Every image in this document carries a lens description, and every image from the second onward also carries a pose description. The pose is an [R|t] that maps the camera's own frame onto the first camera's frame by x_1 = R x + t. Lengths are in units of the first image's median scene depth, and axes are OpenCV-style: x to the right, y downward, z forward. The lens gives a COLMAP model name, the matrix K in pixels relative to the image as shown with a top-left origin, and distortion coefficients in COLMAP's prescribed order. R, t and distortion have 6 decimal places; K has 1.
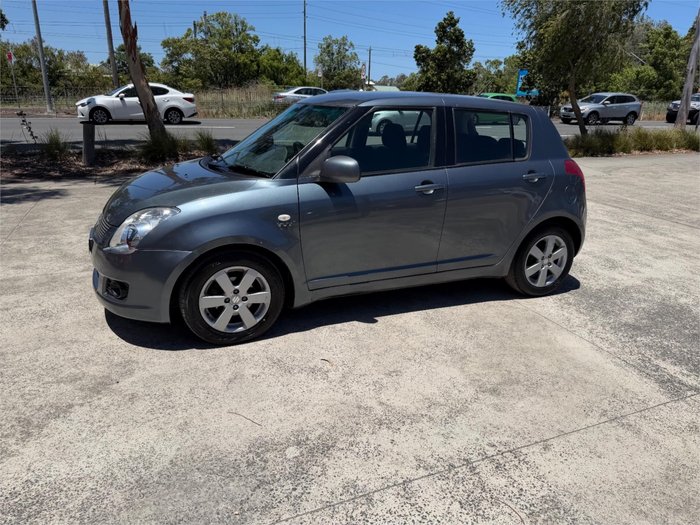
lens RADIAL K [[493.4, 0, 348.6], [0, 493.4, 259.7], [0, 0, 1]] dist [0.016850, -0.028078]
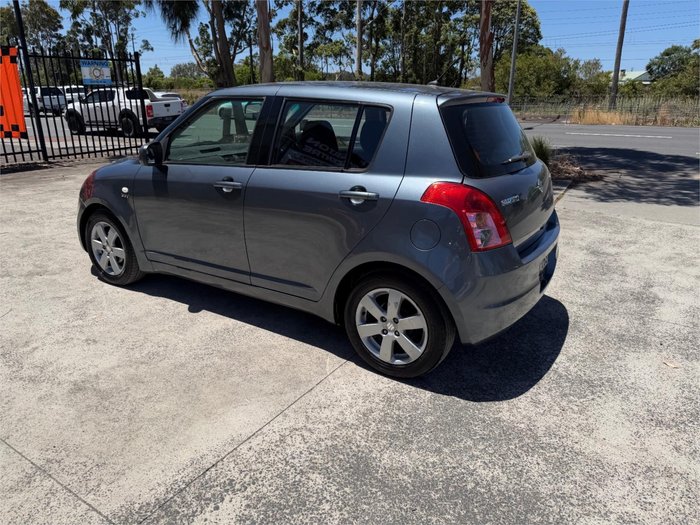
lens RADIAL K [[497.5, 0, 350.4], [0, 497.5, 263.0], [0, 0, 1]] dist [0.009924, -0.020582]
pose [[0.561808, 0.239503, -0.791840, 1.144901], [-0.249585, 0.961645, 0.113783, -0.185428], [0.788720, 0.133707, 0.600036, 0.712623]]
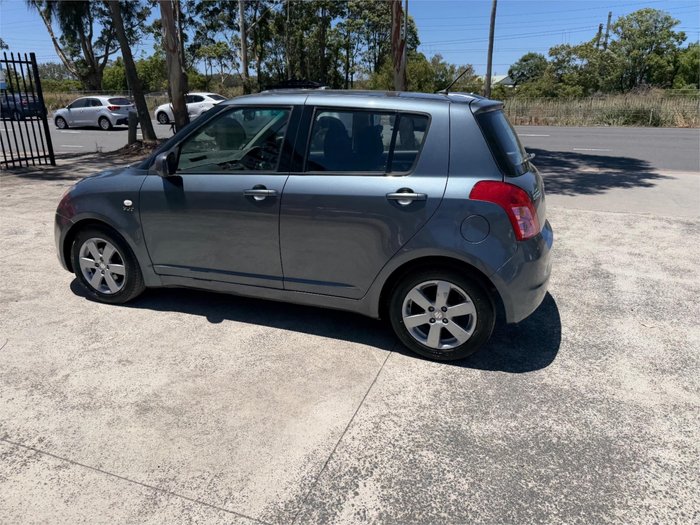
lens RADIAL K [[497.5, 0, 350.4], [0, 497.5, 263.0], [0, 0, 1]] dist [0.009924, -0.020582]
pose [[0.732261, 0.188533, -0.654407, 1.004082], [-0.196665, 0.978518, 0.061848, -0.120010], [0.652010, 0.083410, 0.753609, 0.465001]]
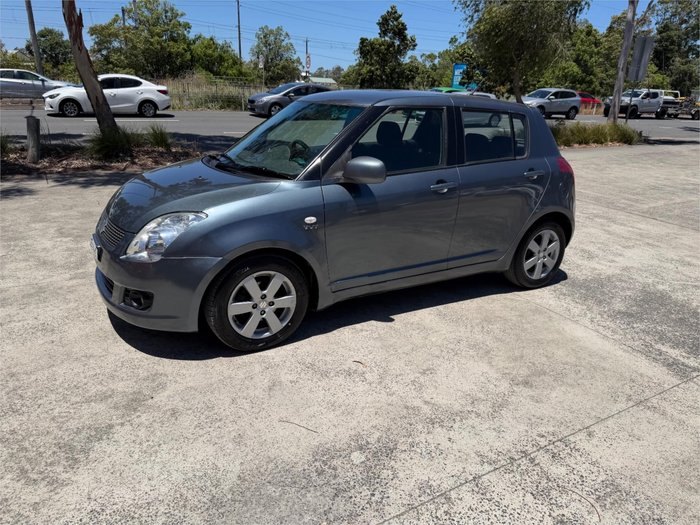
lens RADIAL K [[493.4, 0, 348.6], [0, 493.4, 259.7], [0, 0, 1]] dist [0.016850, -0.028078]
pose [[0.992543, -0.030086, 0.118123, -0.170627], [0.028342, 0.999463, 0.016422, -0.019423], [-0.118554, -0.012951, 0.992863, 0.011107]]
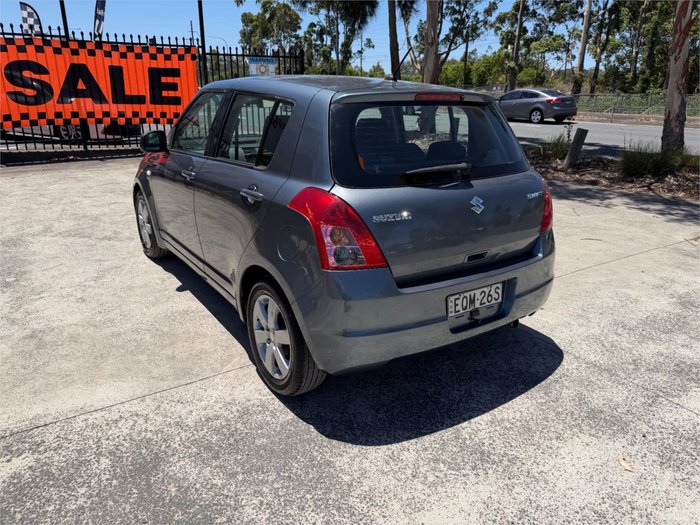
lens RADIAL K [[505.0, 0, 350.0], [0, 505.0, 262.5], [0, 0, 1]] dist [-0.000249, -0.007457]
pose [[0.185538, 0.295336, -0.937204, 1.290032], [-0.322793, 0.919154, 0.225745, -0.339210], [0.928106, 0.260639, 0.265870, 1.173995]]
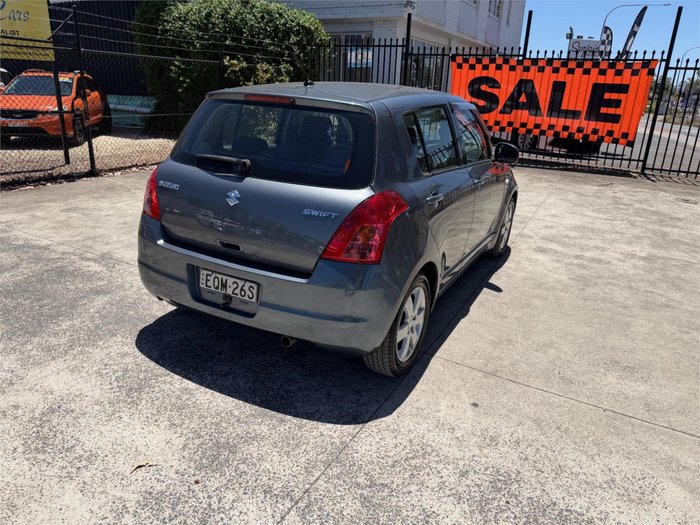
lens RADIAL K [[506.8, 0, 341.0], [0, 506.8, 261.8], [0, 0, 1]] dist [-0.001446, -0.007280]
pose [[-0.793557, 0.136889, -0.592899, 0.937727], [-0.256622, 0.808191, 0.530069, -0.715627], [0.551736, 0.572791, -0.606216, 2.215420]]
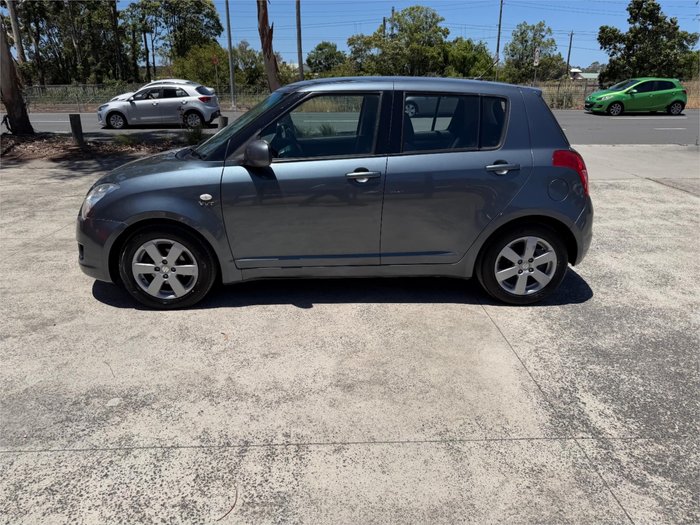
lens RADIAL K [[494.9, 0, 350.0], [0, 494.9, 262.5], [0, 0, 1]] dist [0.012959, -0.025954]
pose [[0.935051, 0.091953, -0.342381, 0.533125], [-0.086073, 0.995763, 0.032362, -0.005903], [0.343906, -0.000791, 0.939004, 0.092674]]
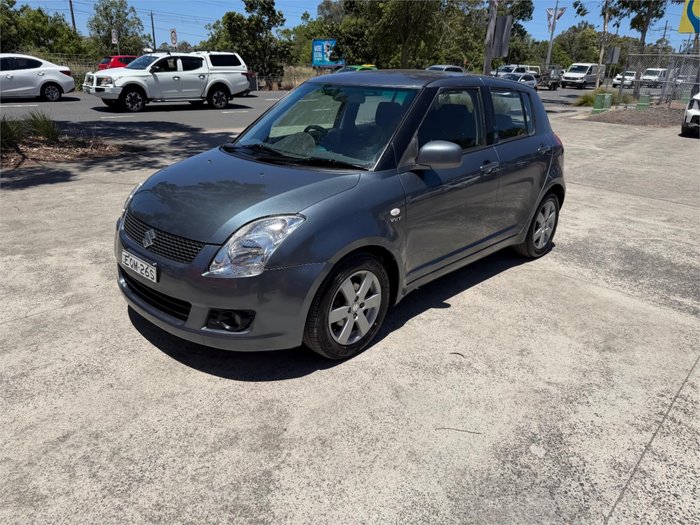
lens RADIAL K [[496.5, 0, 348.1], [0, 496.5, 250.2], [0, 0, 1]] dist [0.002293, -0.009970]
pose [[0.922276, -0.131335, 0.363537, -0.550031], [0.117745, 0.991266, 0.059402, -0.077080], [-0.368163, -0.011981, 0.929684, 0.163114]]
